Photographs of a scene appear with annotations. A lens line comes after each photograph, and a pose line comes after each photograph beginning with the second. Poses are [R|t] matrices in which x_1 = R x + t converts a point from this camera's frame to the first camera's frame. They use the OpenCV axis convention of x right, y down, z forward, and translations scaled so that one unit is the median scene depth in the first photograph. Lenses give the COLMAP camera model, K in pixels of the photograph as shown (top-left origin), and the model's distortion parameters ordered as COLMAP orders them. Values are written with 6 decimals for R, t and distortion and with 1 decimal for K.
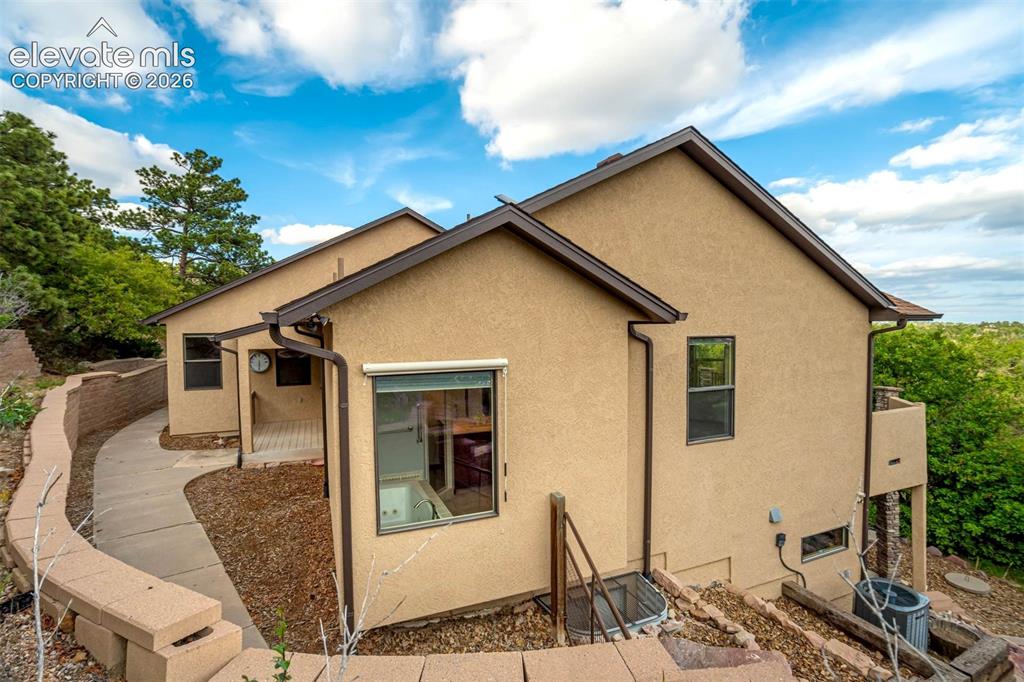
lens RADIAL K [[459.9, 0, 512.0], [0, 459.9, 341.0], [0, 0, 1]] dist [0.000190, 0.021938]
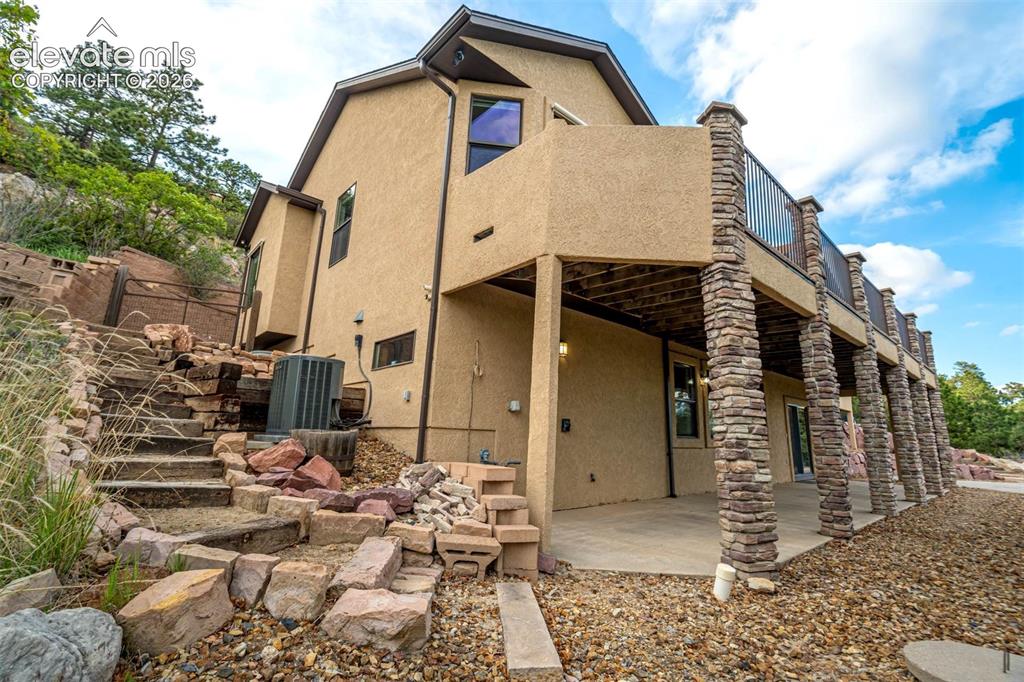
lens RADIAL K [[459.9, 0, 512.0], [0, 459.9, 341.0], [0, 0, 1]] dist [0.000190, 0.021938]
pose [[0.299474, -0.179417, -0.937083, 1.528849], [-0.085334, 0.973187, -0.213601, 0.580221], [0.950281, 0.143933, 0.276134, 0.976622]]
